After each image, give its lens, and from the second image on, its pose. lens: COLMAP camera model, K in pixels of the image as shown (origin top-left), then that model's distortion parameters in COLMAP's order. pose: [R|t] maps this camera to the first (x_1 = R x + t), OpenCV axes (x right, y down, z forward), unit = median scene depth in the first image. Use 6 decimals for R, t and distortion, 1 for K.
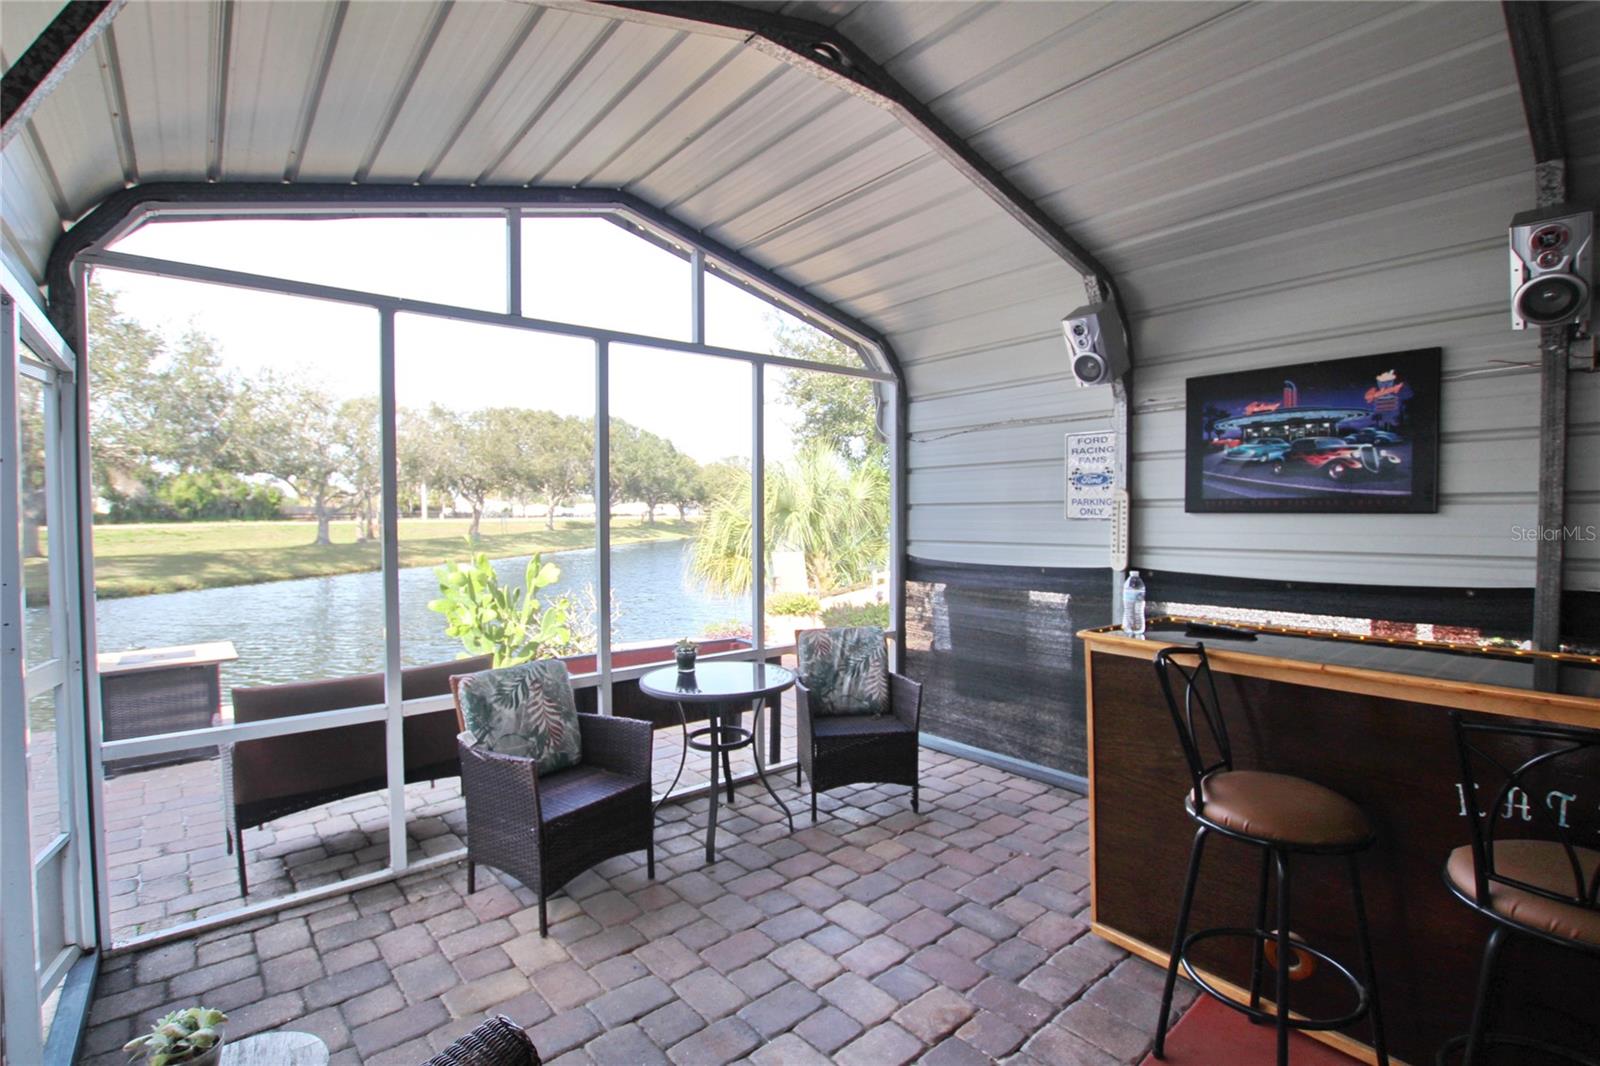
lens RADIAL K [[752.0, 0, 791.7], [0, 752.0, 528.4], [0, 0, 1]] dist [-0.029585, 0.005181]
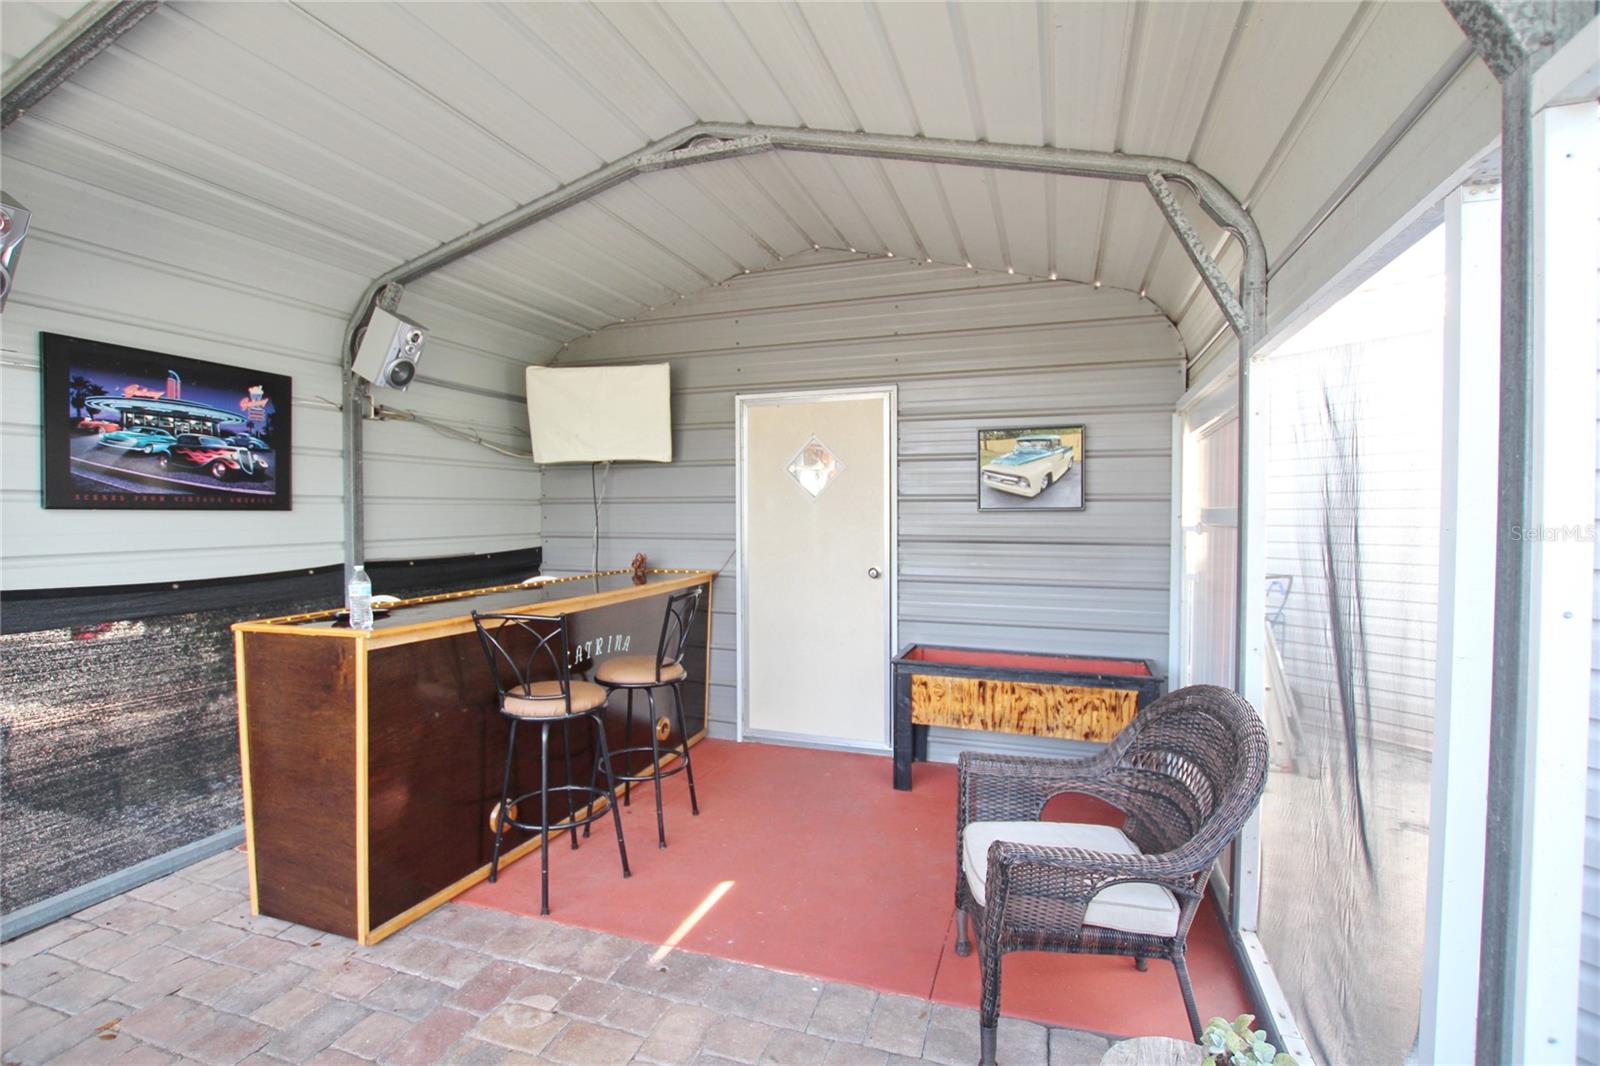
lens RADIAL K [[752.0, 0, 811.1], [0, 752.0, 534.7], [0, 0, 1]] dist [-0.029585, 0.005181]
pose [[-0.535982, -0.018825, 0.844020, -0.525952], [0.021727, 0.999113, 0.036082, -0.005057], [-0.843950, 0.037678, -0.535097, 0.759846]]
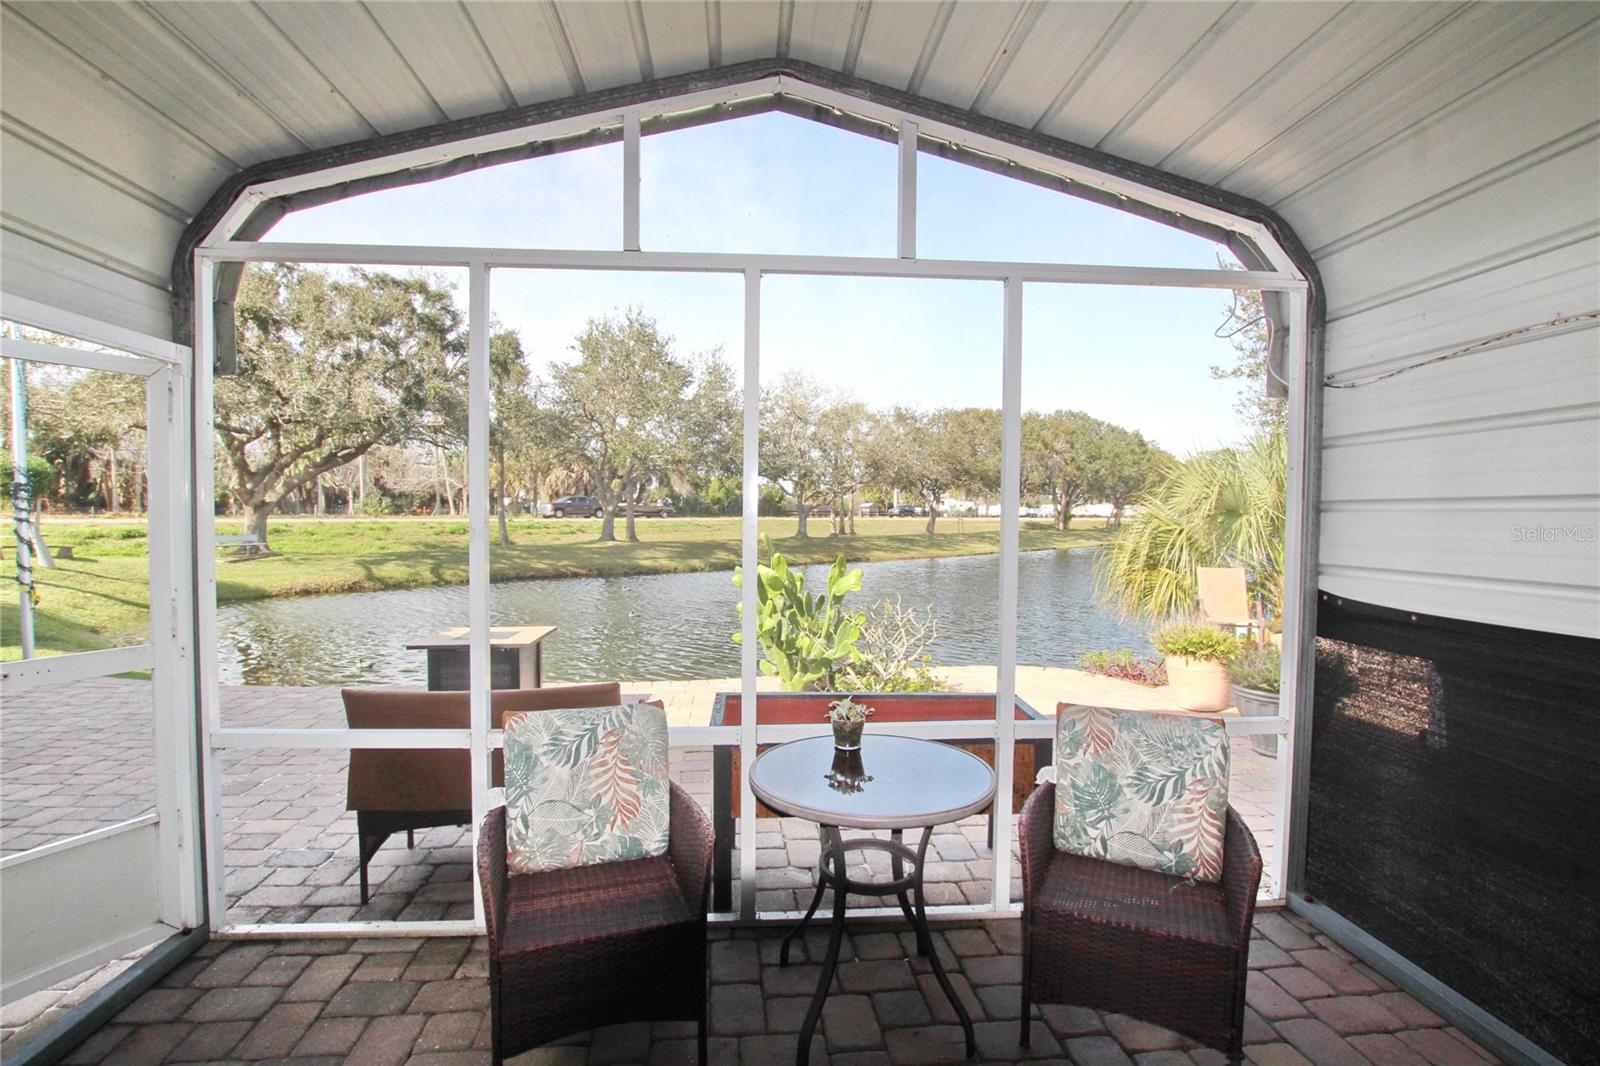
lens RADIAL K [[752.0, 0, 785.6], [0, 752.0, 528.1], [0, 0, 1]] dist [-0.029585, 0.005181]
pose [[0.817834, 0.024074, -0.574950, 0.219063], [-0.024582, 0.999674, 0.006891, -0.009238], [0.574929, 0.008498, 0.818159, 0.473327]]
